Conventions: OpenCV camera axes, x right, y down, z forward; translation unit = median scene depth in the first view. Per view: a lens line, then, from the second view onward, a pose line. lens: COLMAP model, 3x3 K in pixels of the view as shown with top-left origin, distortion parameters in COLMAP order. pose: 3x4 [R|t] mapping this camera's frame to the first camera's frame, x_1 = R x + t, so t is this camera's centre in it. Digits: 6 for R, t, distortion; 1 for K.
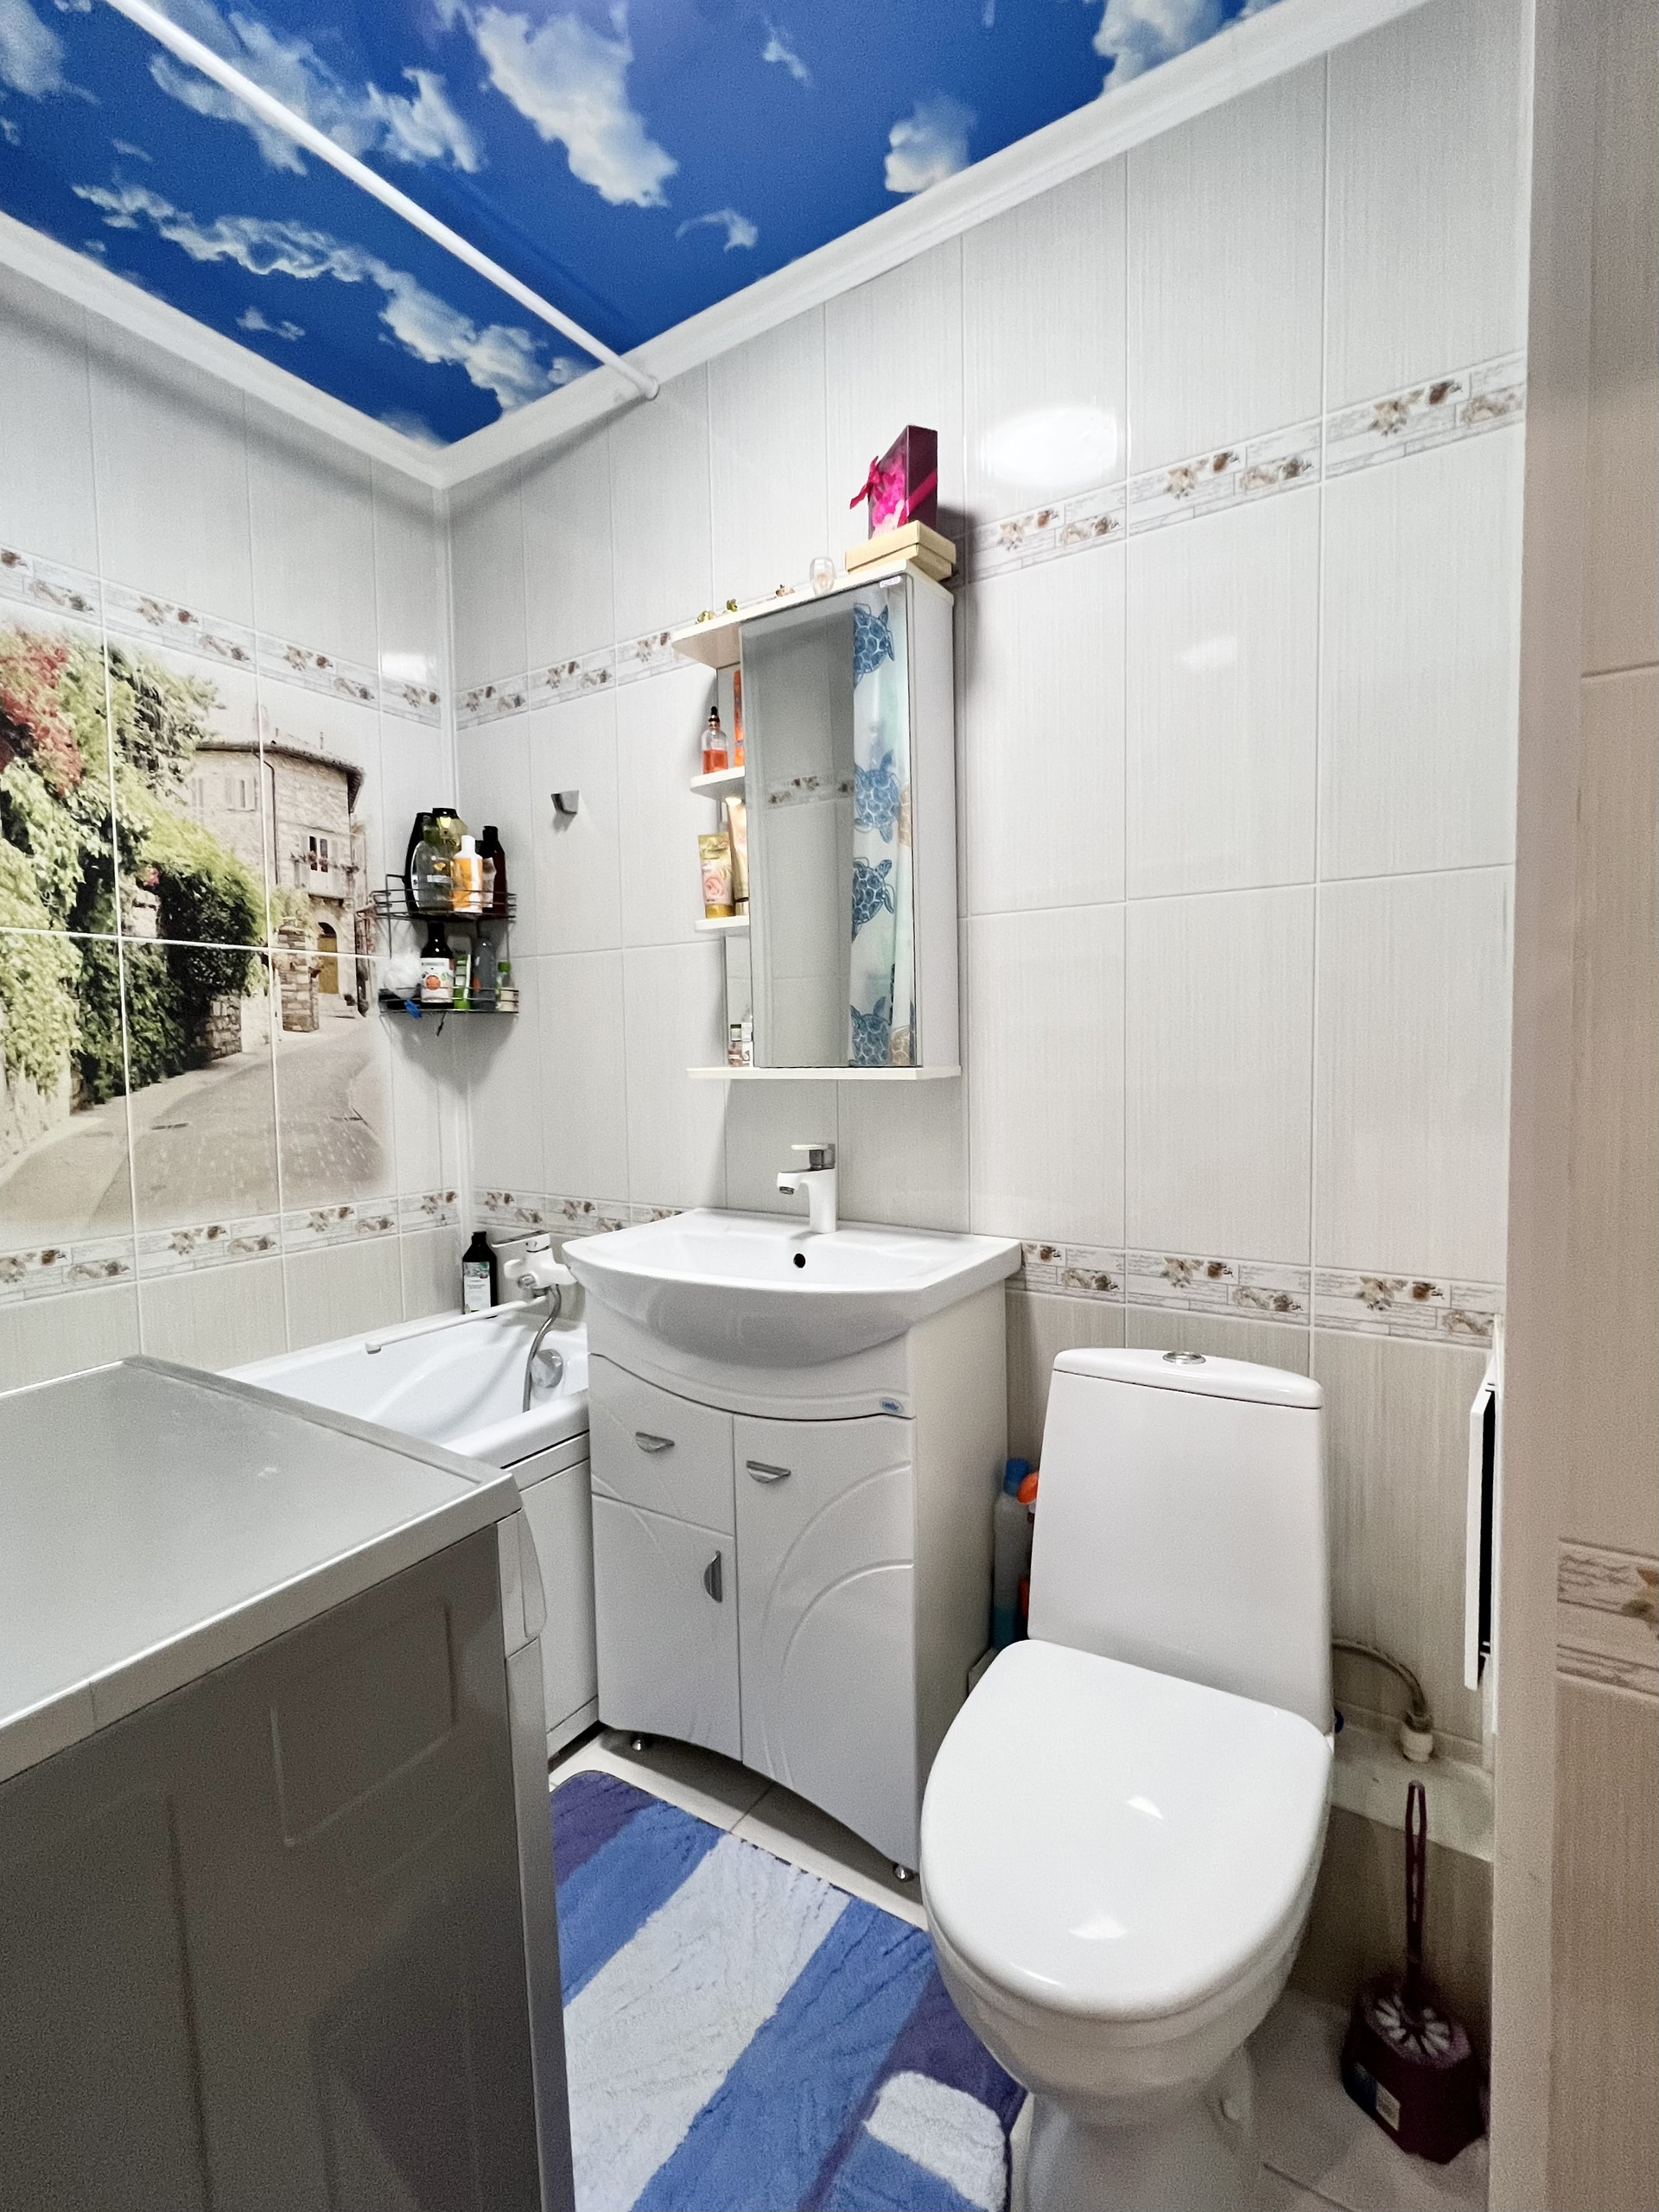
lens RADIAL K [[946.8, 0, 837.7], [0, 946.8, 1046.4], [0, 0, 1]] dist [-0.002177, 0.000566]
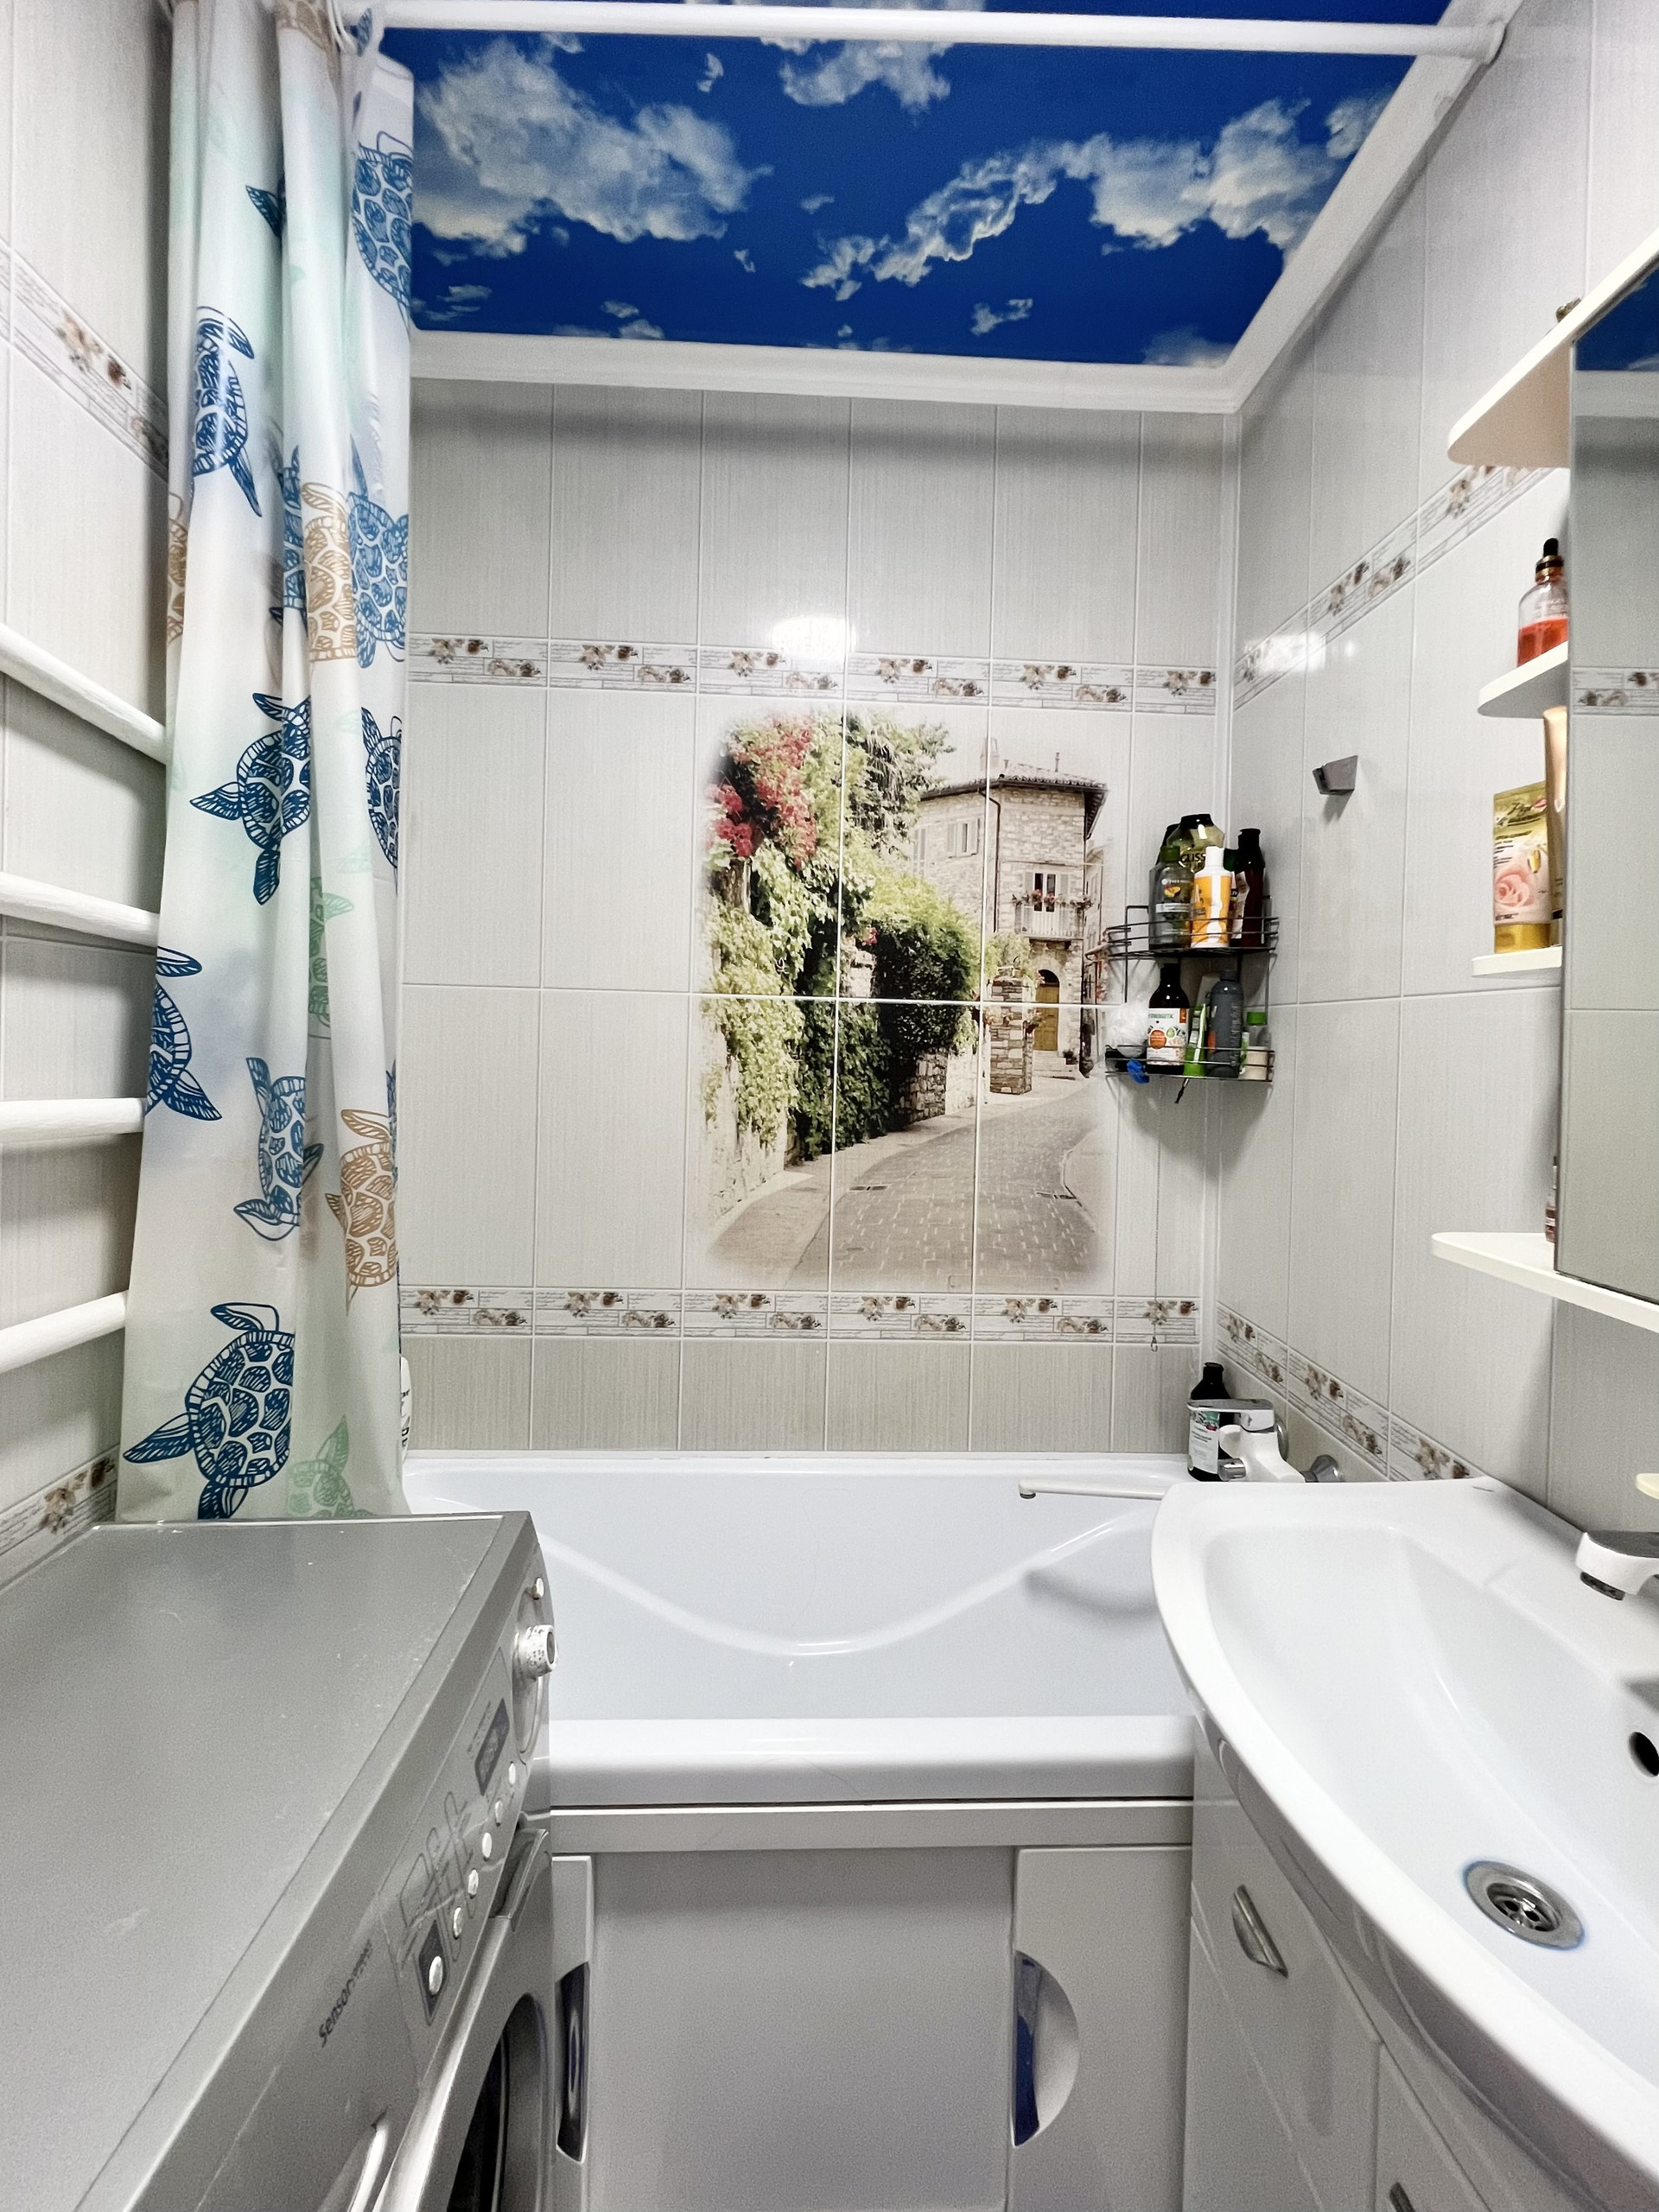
lens RADIAL K [[946.8, 0, 837.7], [0, 946.8, 1046.4], [0, 0, 1]] dist [-0.002177, 0.000566]
pose [[0.574606, 0.033504, -0.817744, 0.077693], [-0.040565, 0.999100, 0.012431, -0.072622], [0.817424, 0.026029, 0.575448, 0.391353]]
